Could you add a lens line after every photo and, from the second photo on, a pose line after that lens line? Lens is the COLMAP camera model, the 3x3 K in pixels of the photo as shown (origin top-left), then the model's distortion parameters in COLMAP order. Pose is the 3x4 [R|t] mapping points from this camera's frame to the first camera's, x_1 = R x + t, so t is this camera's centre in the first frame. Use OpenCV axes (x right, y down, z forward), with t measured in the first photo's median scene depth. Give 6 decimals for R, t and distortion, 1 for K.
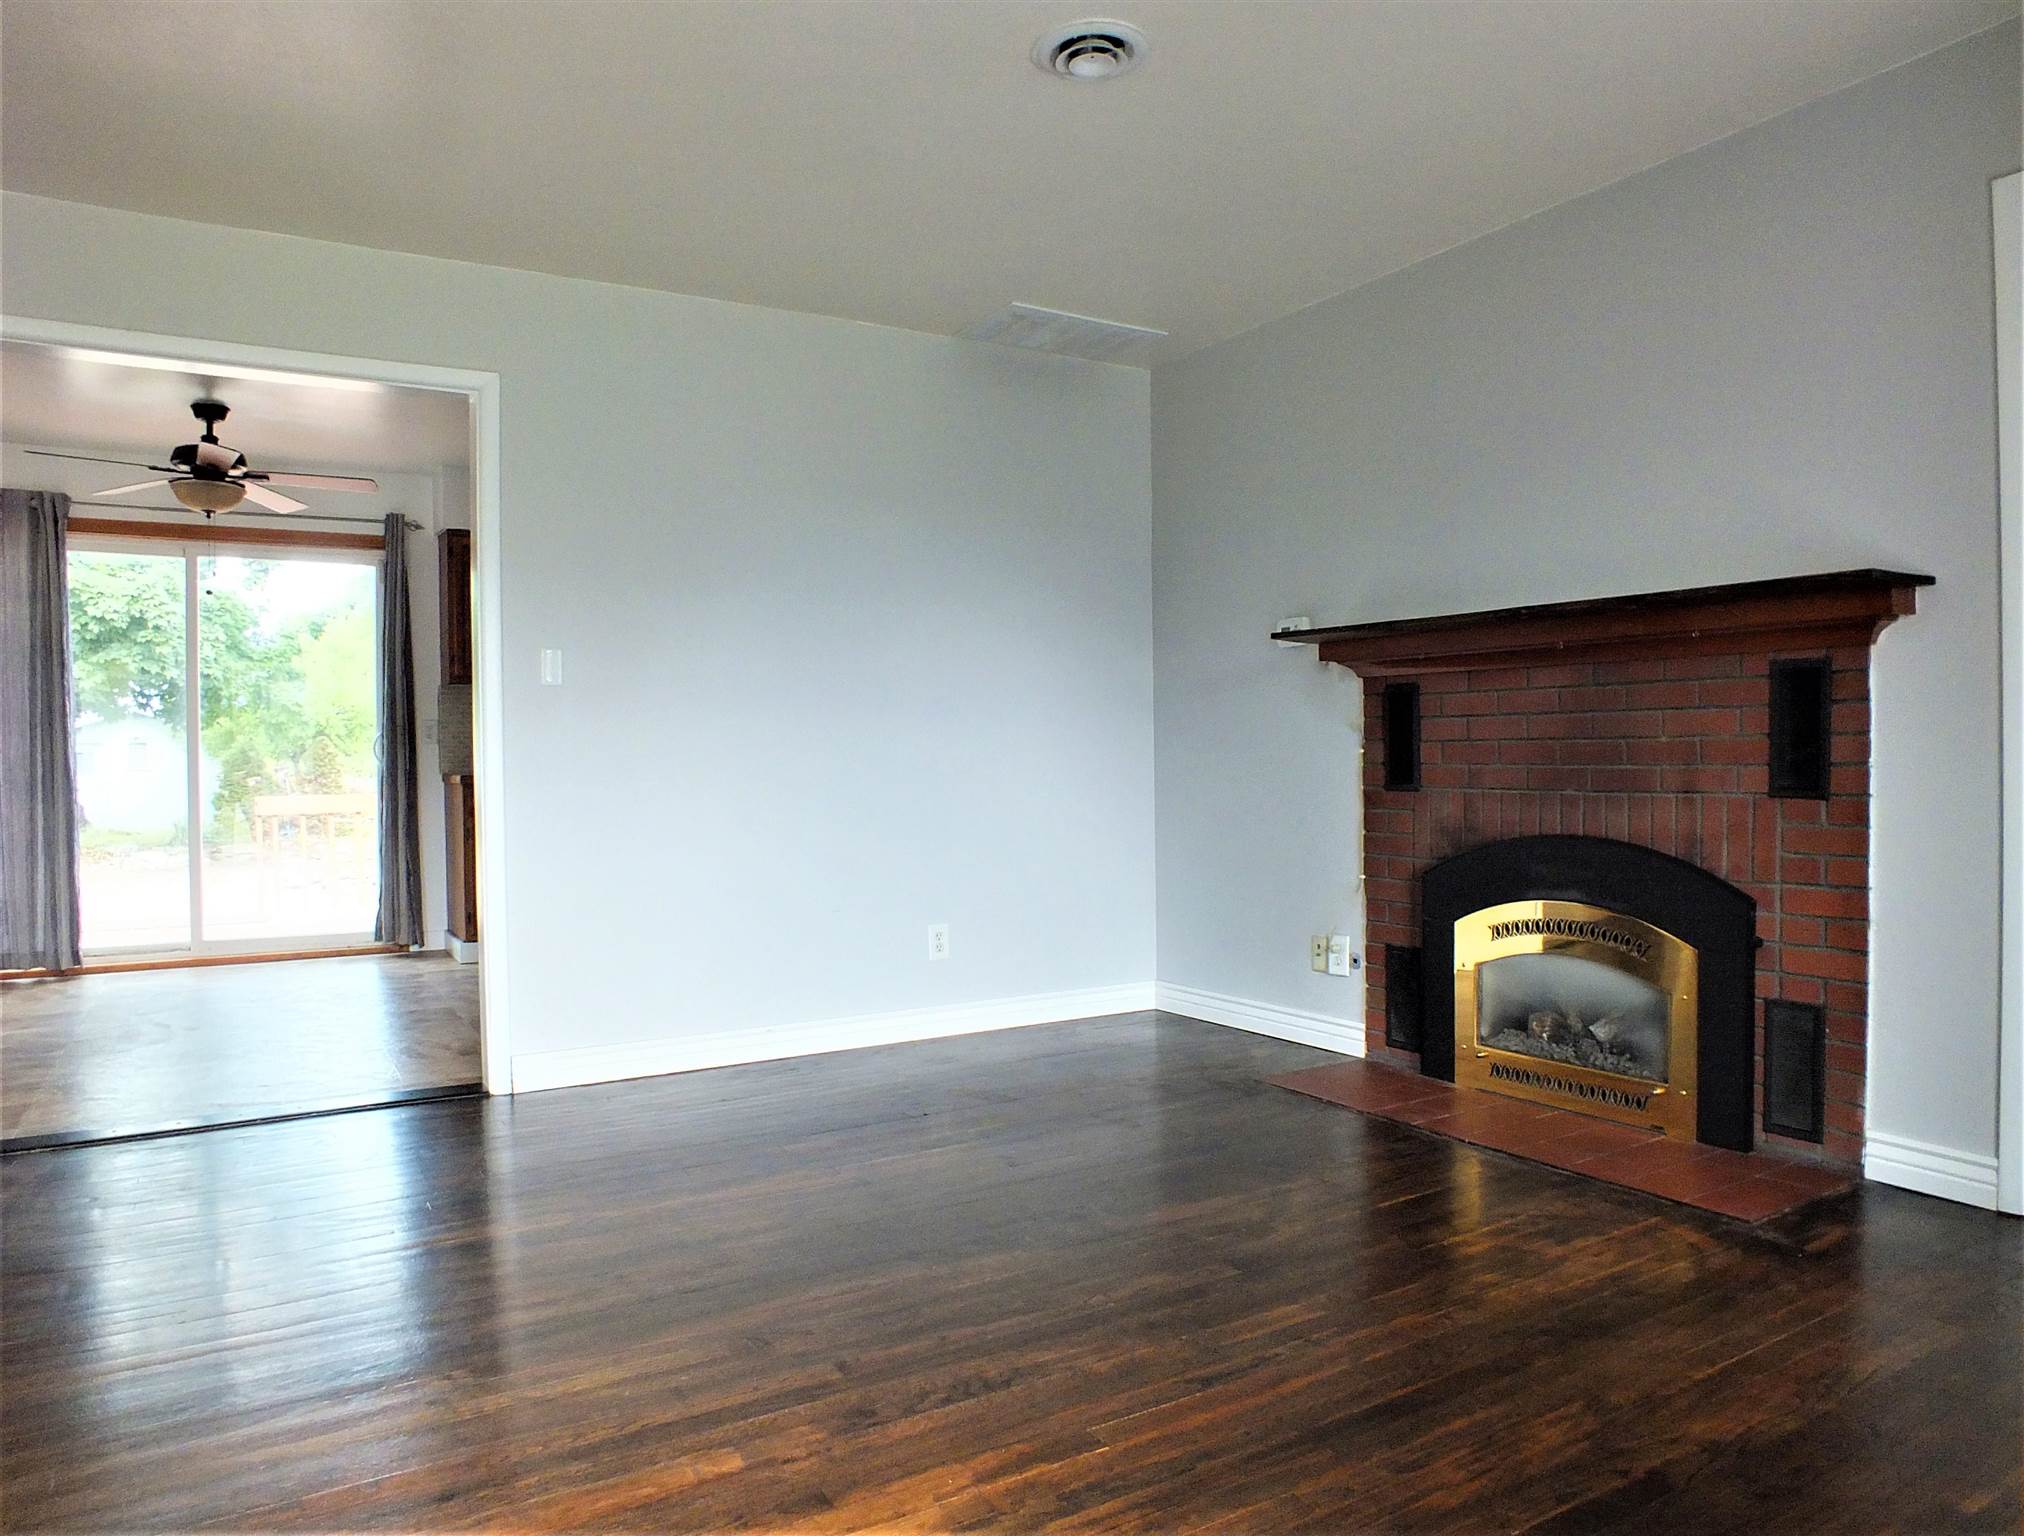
lens RADIAL K [[1403.2, 0, 1004.2], [0, 1403.2, 769.4], [0, 0, 1]] dist [-0.062864, 0.015807]
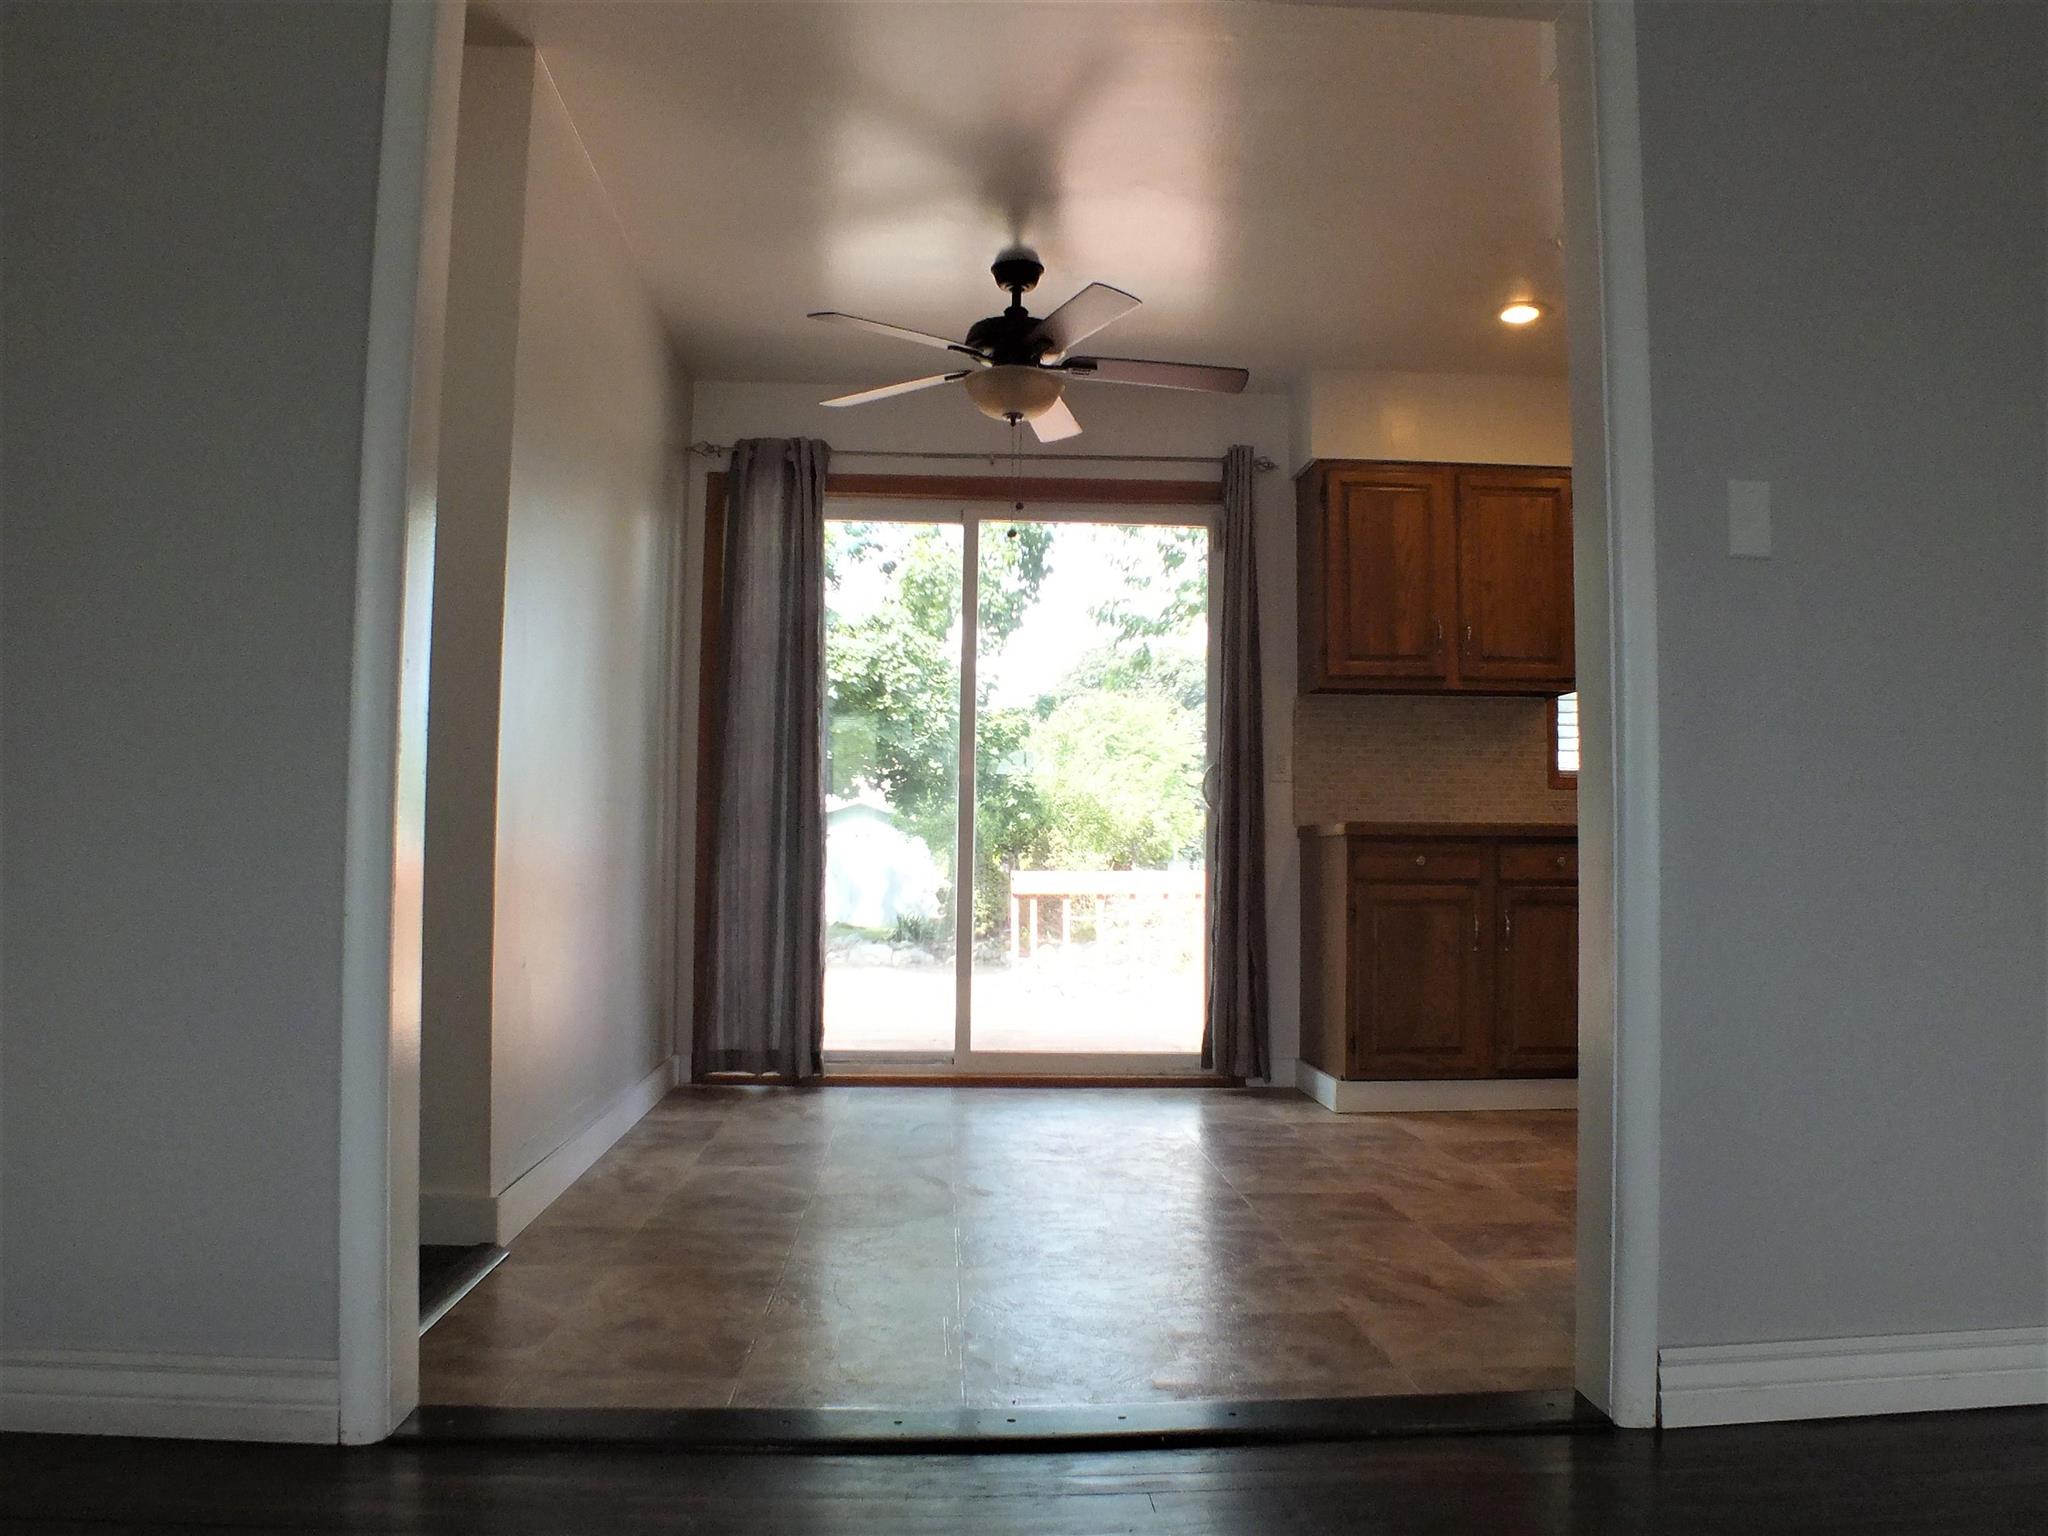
lens RADIAL K [[1552.6, 0, 1029.0], [0, 1552.6, 772.2], [0, 0, 1]] dist [-0.035180, 0.002900]
pose [[0.899261, -0.006834, -0.437360, -0.212593], [-0.025459, 0.997365, -0.067932, 0.035813], [0.436672, 0.072223, 0.896717, 0.292484]]
